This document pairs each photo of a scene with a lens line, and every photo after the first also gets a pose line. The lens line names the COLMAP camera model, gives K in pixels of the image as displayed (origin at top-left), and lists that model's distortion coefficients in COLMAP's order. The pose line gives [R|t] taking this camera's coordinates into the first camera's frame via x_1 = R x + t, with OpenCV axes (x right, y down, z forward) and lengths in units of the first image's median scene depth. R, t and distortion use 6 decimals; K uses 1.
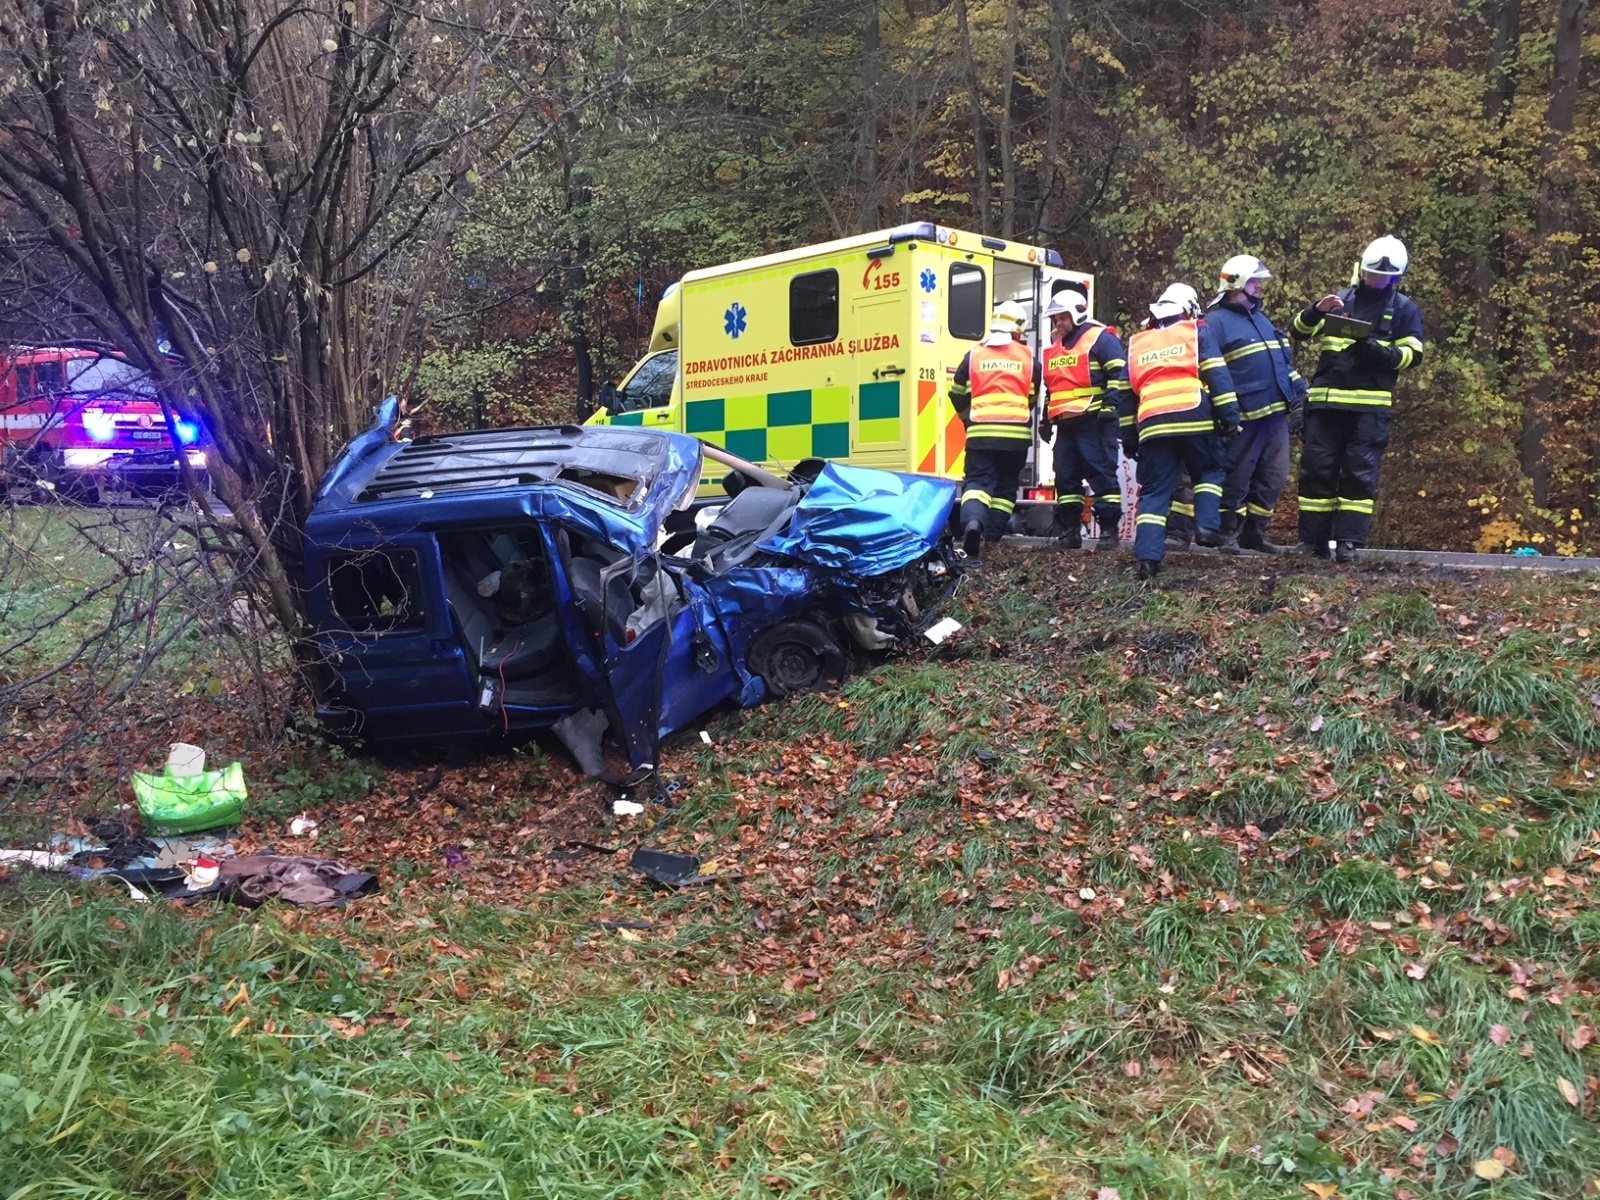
lens RADIAL K [[1330.2, 0, 798.8], [0, 1330.2, 596.9], [0, 0, 1]] dist [0.067086, -0.004821]
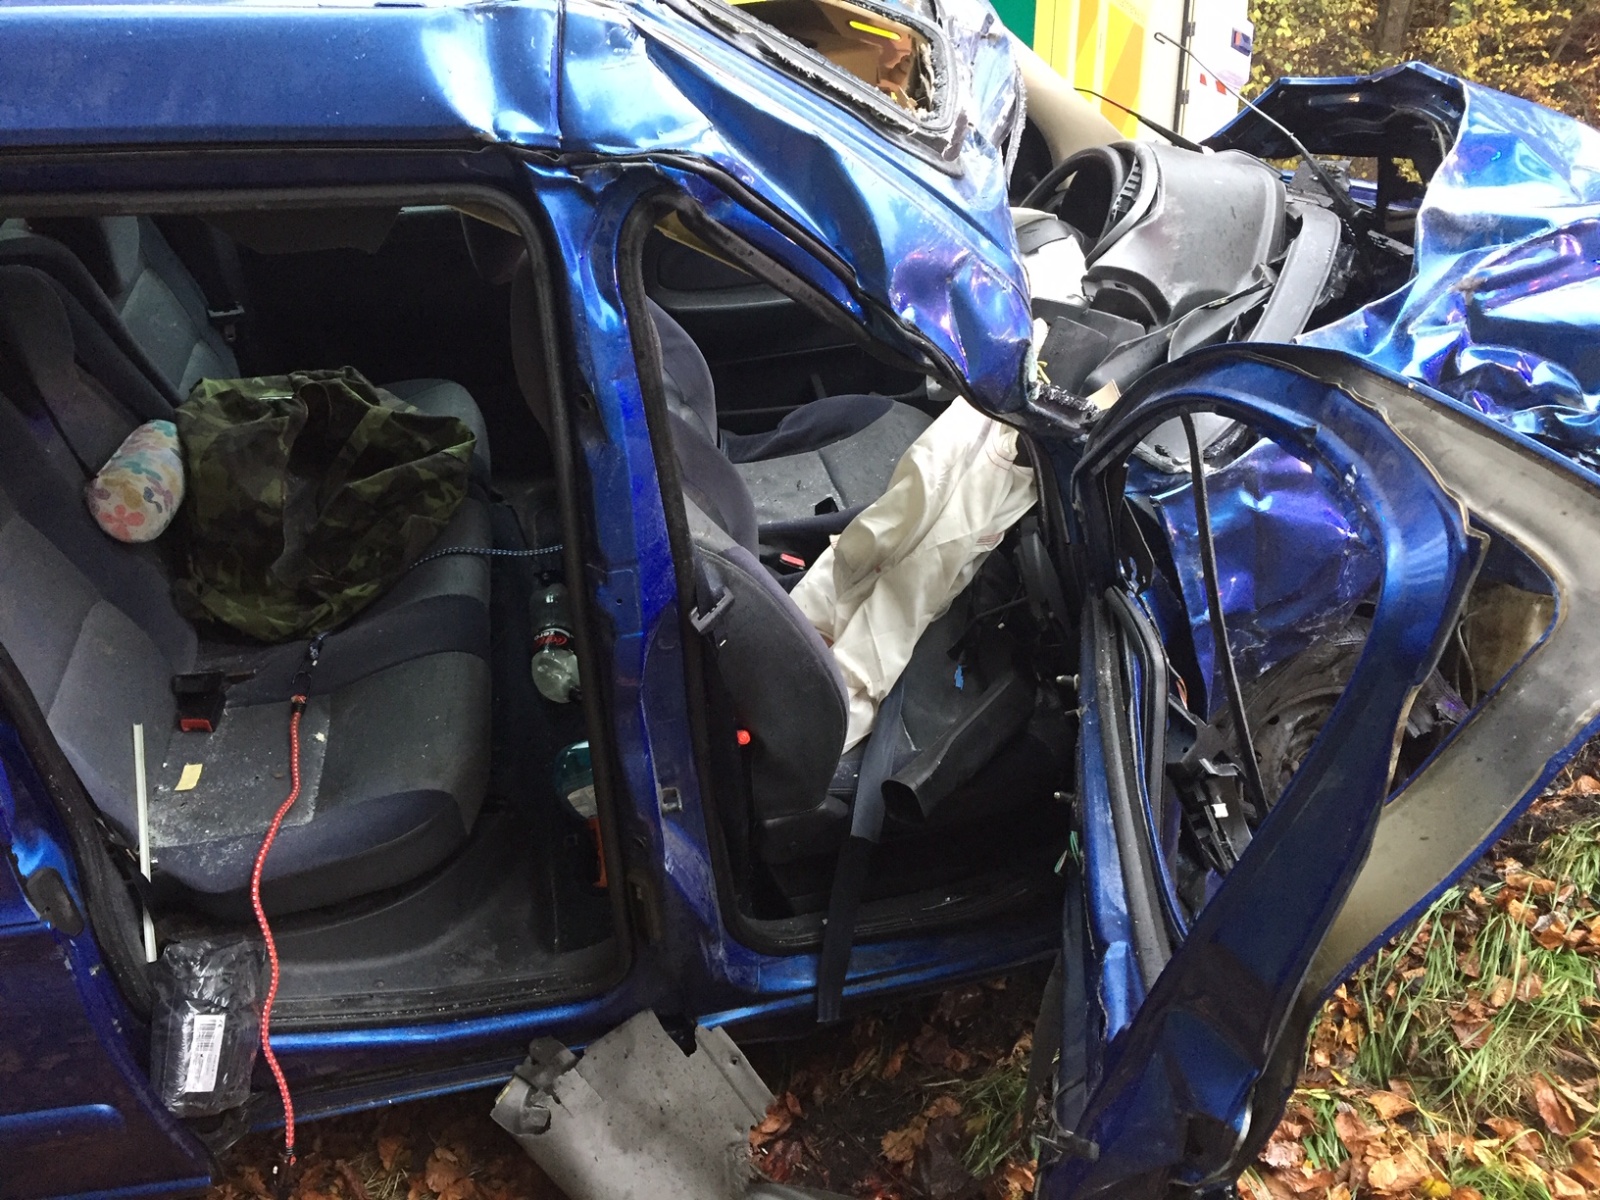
lens RADIAL K [[1330.2, 0, 802.7], [0, 1330.2, 603.6], [0, 0, 1]] dist [0.067086, -0.004821]
pose [[0.945591, -0.028121, 0.324142, -0.209379], [-0.016900, 0.990668, 0.135246, -0.023817], [-0.324920, -0.133365, 0.936291, 0.771873]]
